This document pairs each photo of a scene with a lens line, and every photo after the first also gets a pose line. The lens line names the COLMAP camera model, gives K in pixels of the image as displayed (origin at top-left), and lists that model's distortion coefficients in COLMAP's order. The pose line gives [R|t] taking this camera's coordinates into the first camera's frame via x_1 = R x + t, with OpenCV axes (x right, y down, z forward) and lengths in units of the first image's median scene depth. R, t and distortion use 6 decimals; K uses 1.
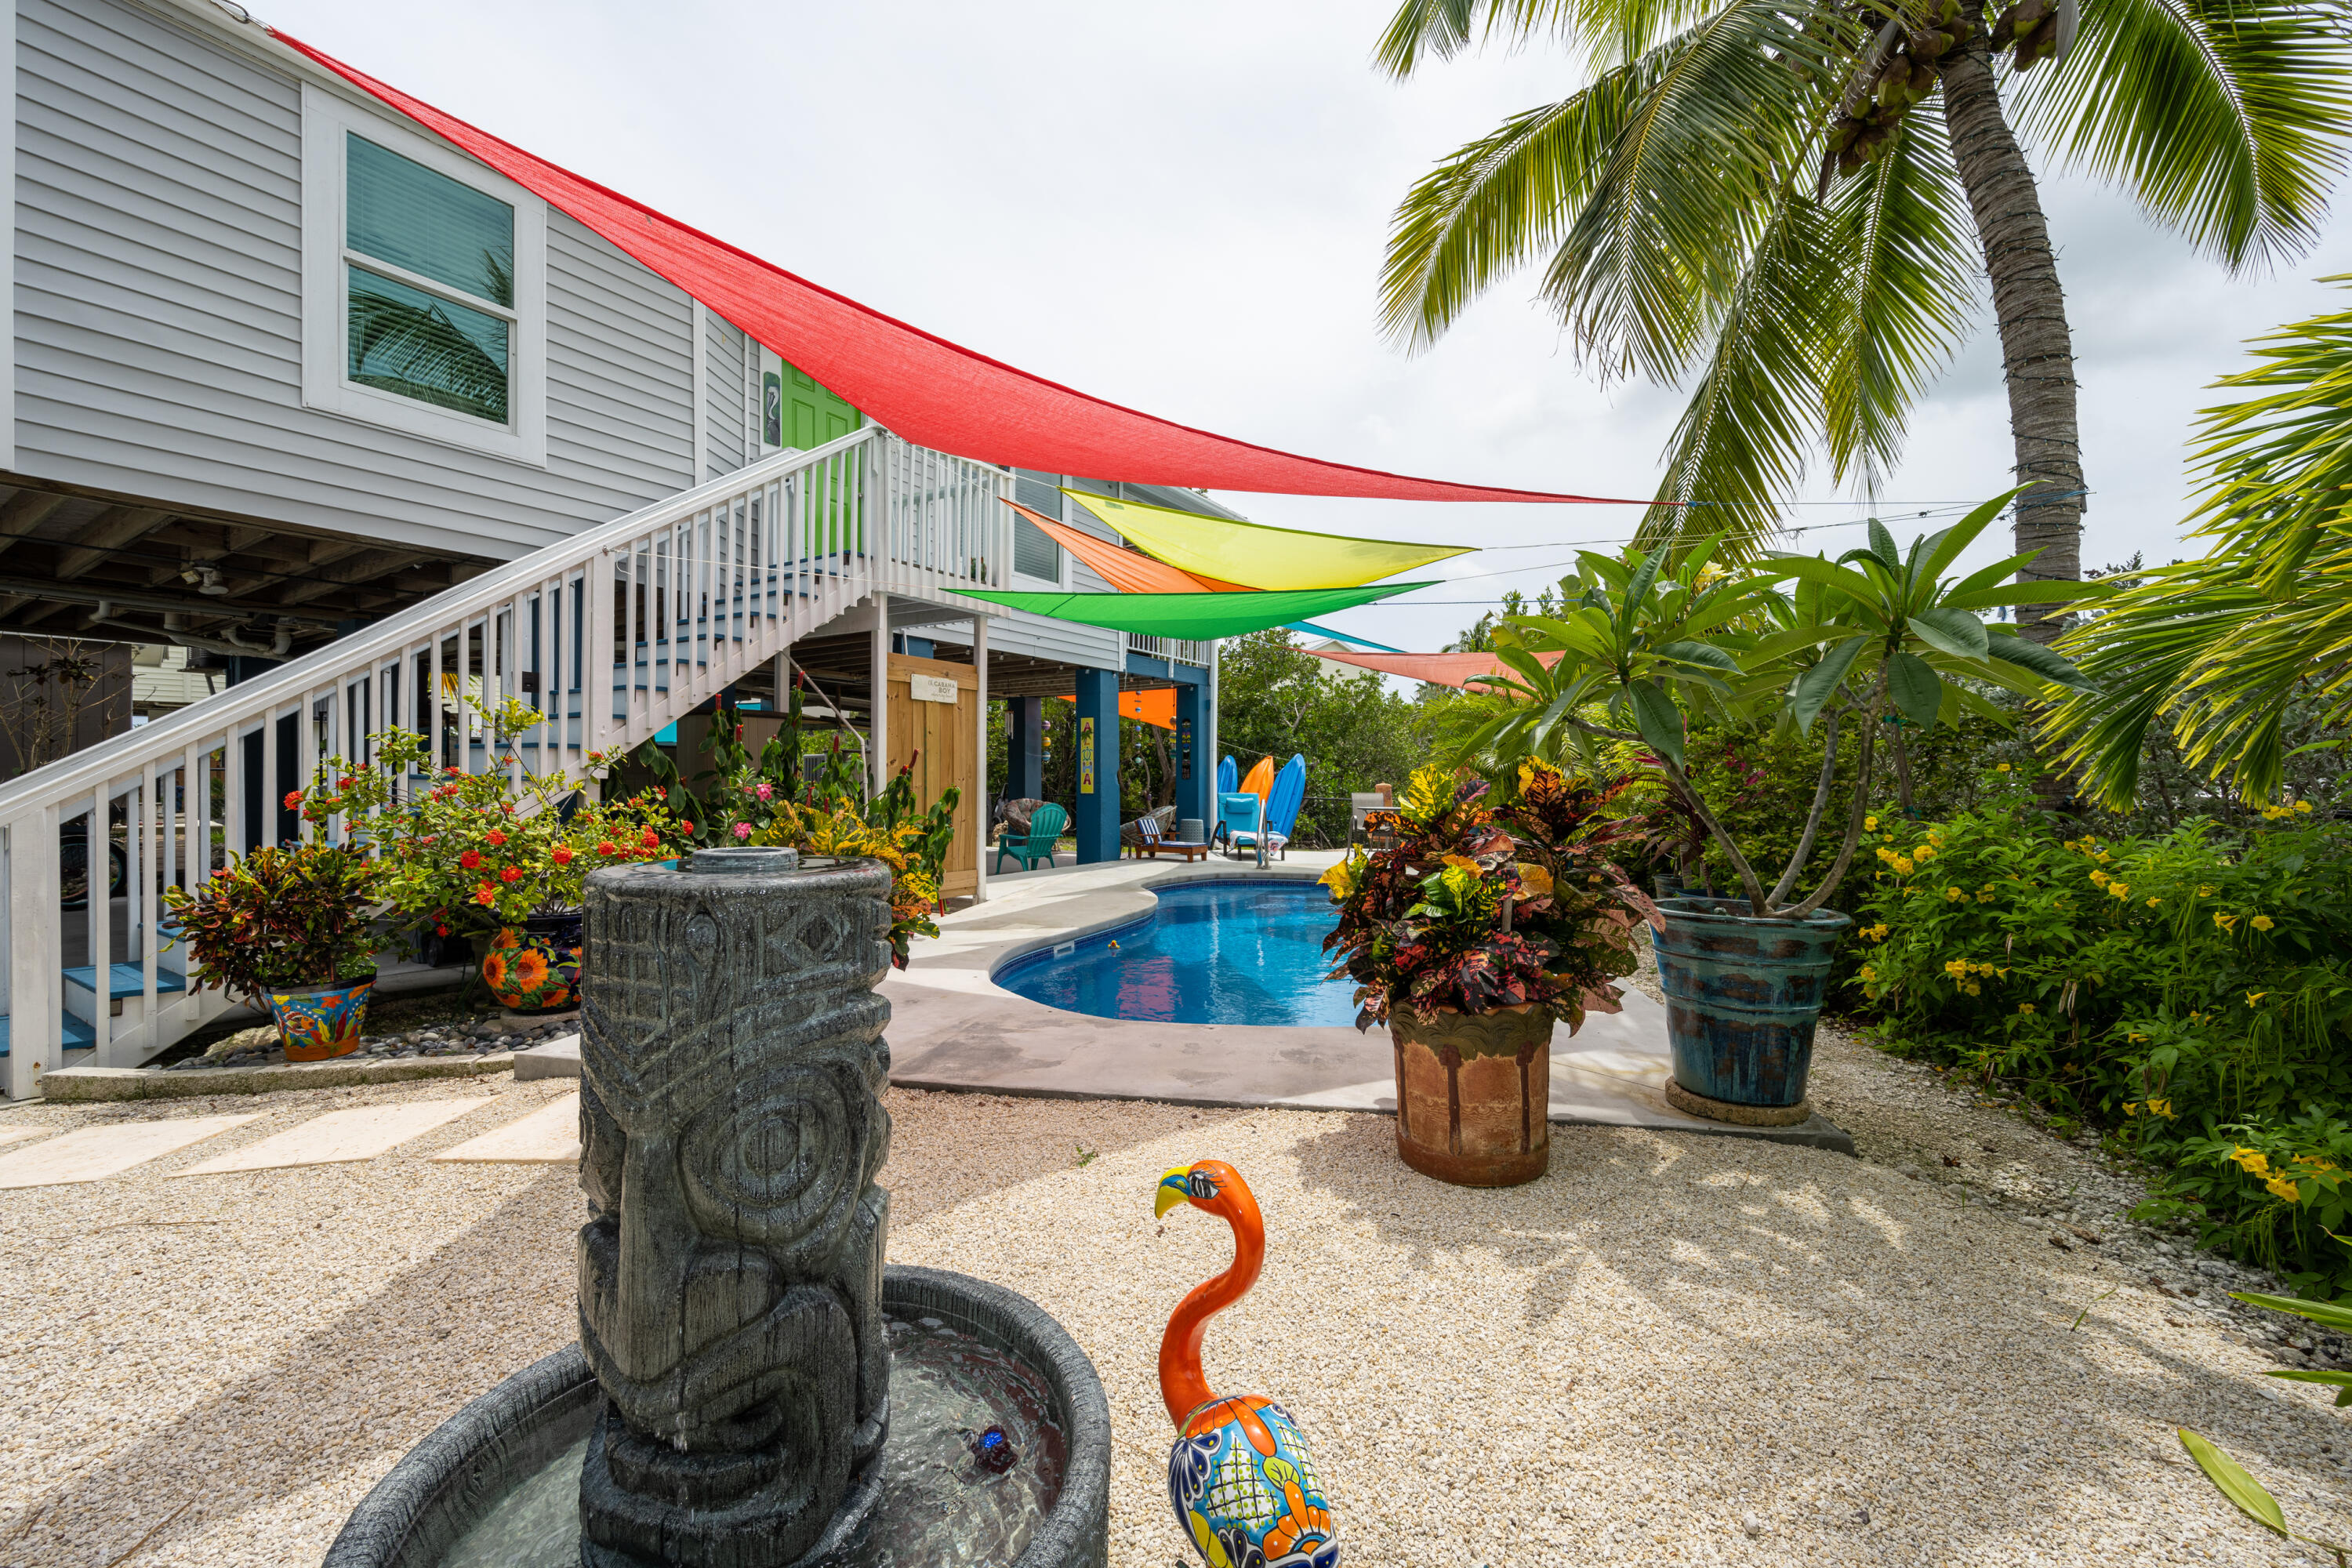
lens RADIAL K [[926.4, 0, 1174.9], [0, 926.4, 784.9], [0, 0, 1]] dist [-0.005942, 0.001008]
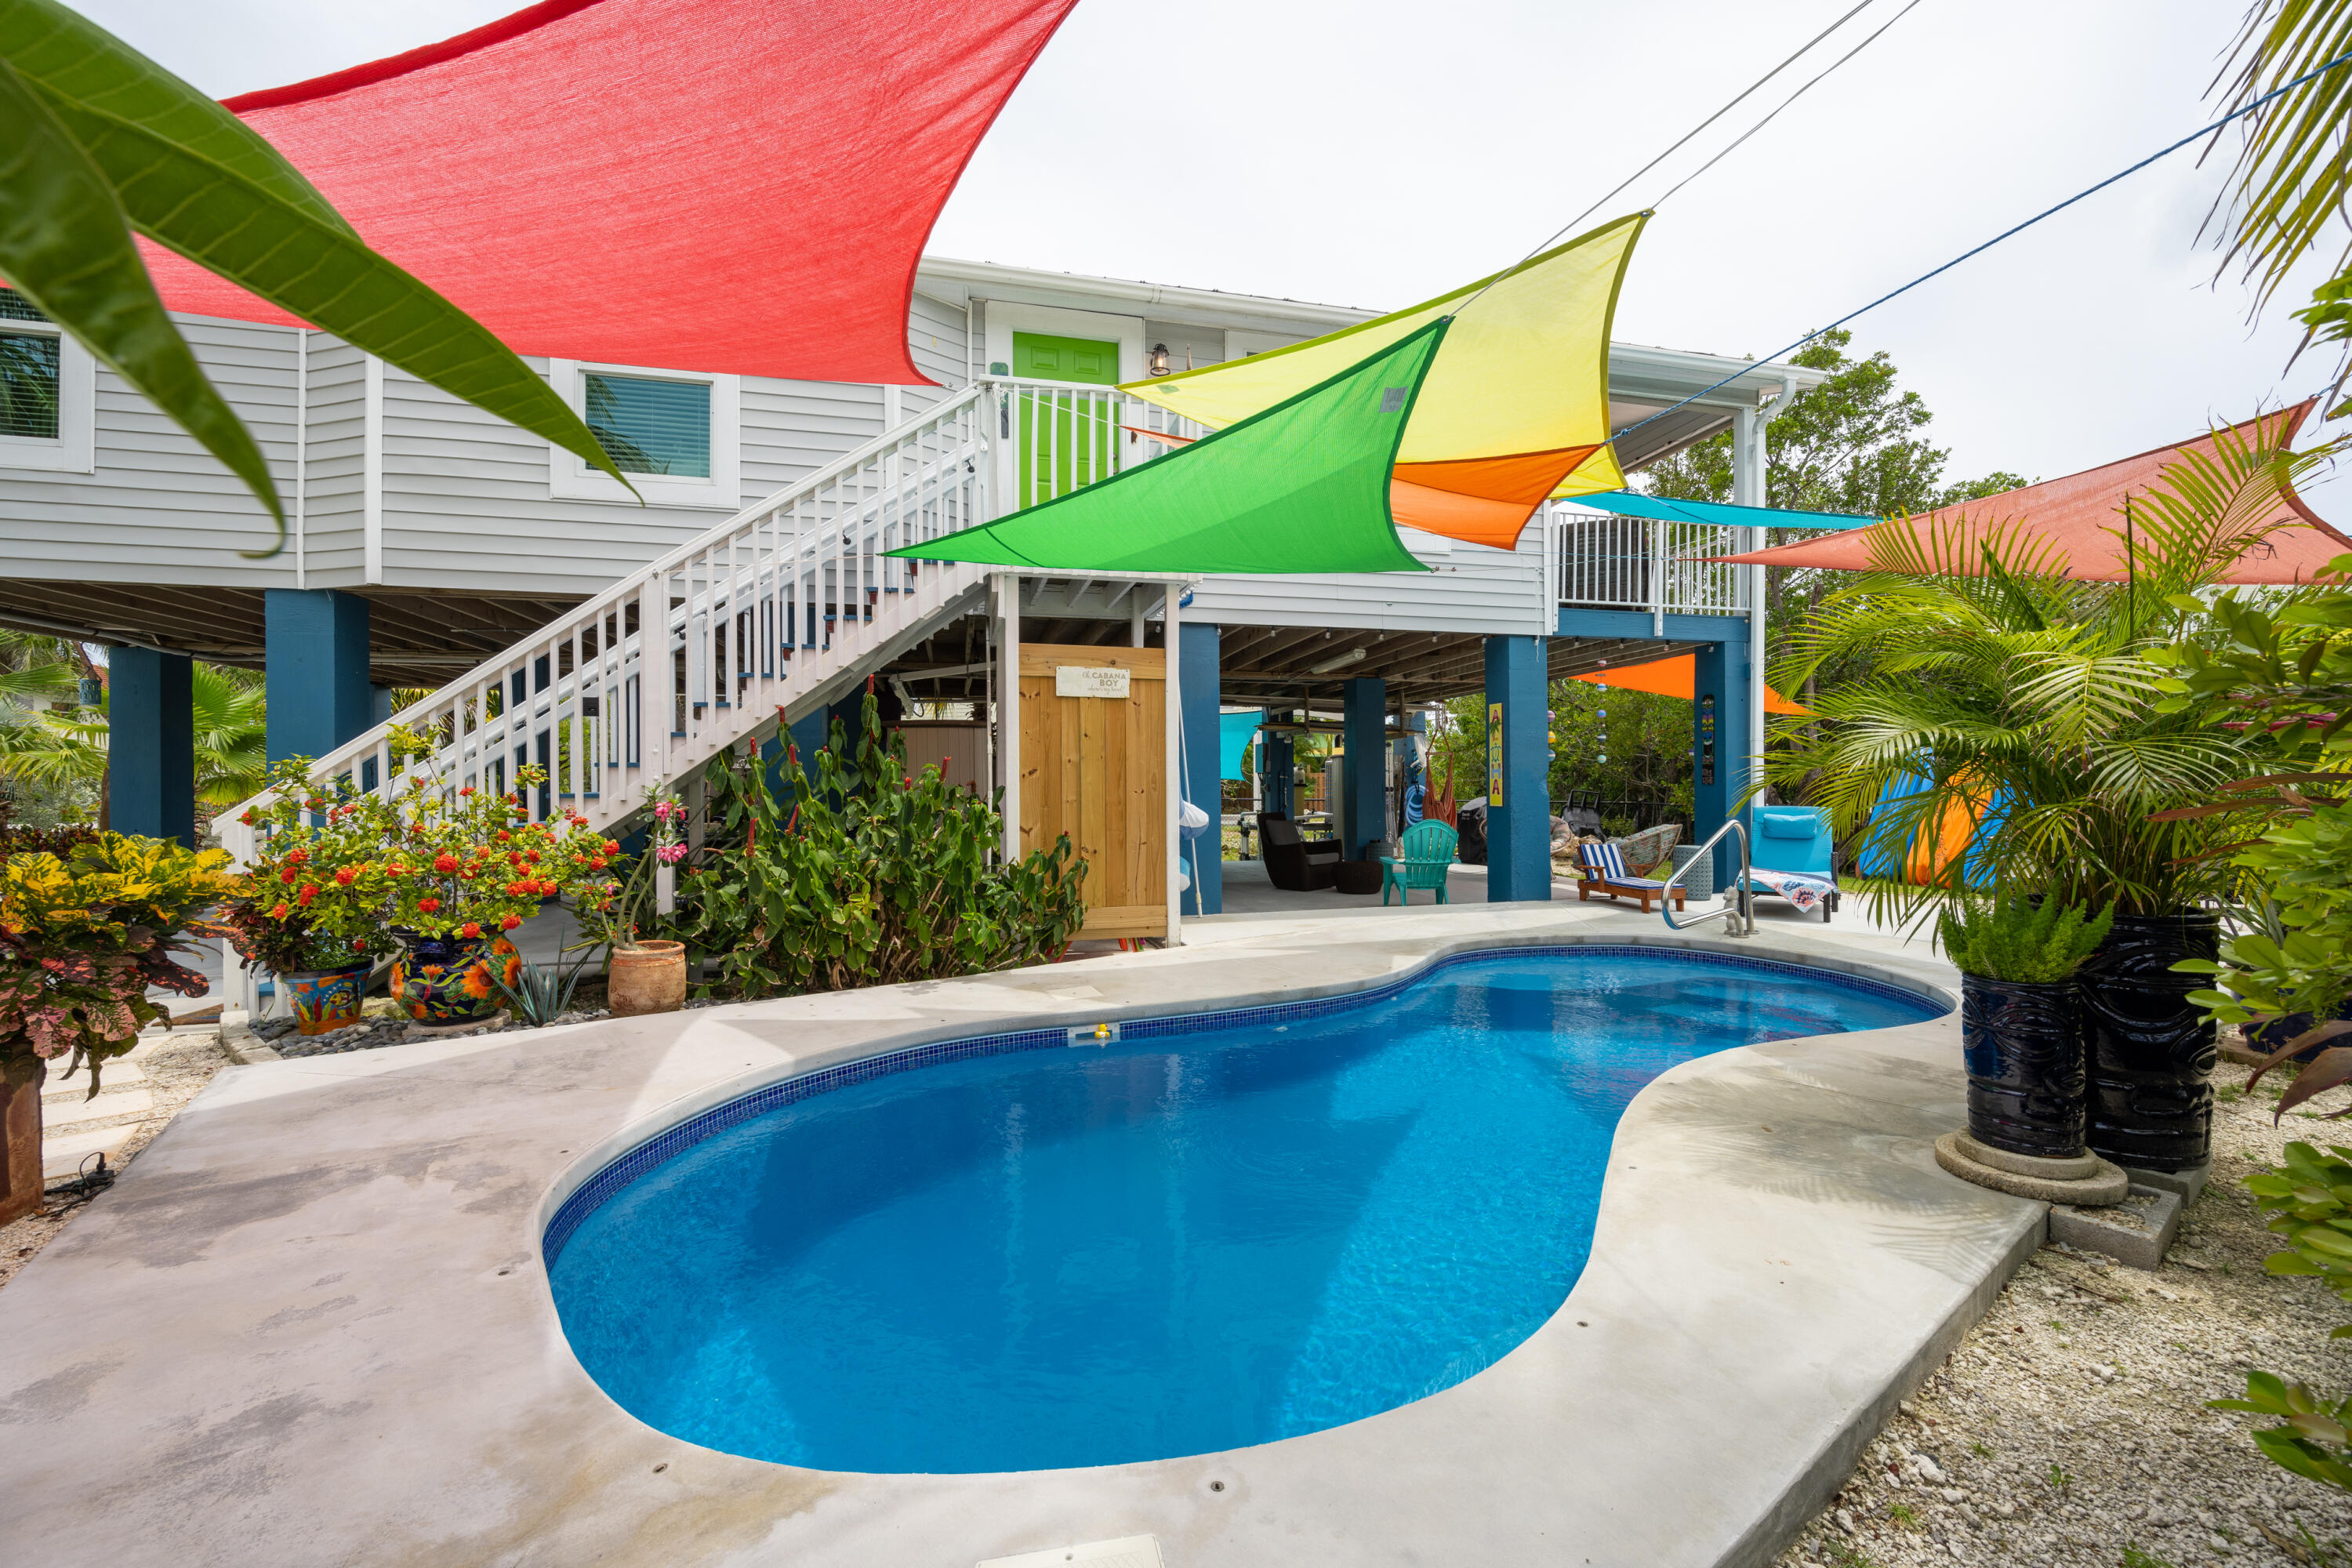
lens RADIAL K [[926.4, 0, 1174.9], [0, 926.4, 796.1], [0, 0, 1]] dist [-0.005942, 0.001008]
pose [[0.726681, -0.000501, -0.686975, 0.348565], [0.005358, 0.999973, 0.004938, -0.006236], [0.686954, -0.007269, 0.726664, 0.446917]]
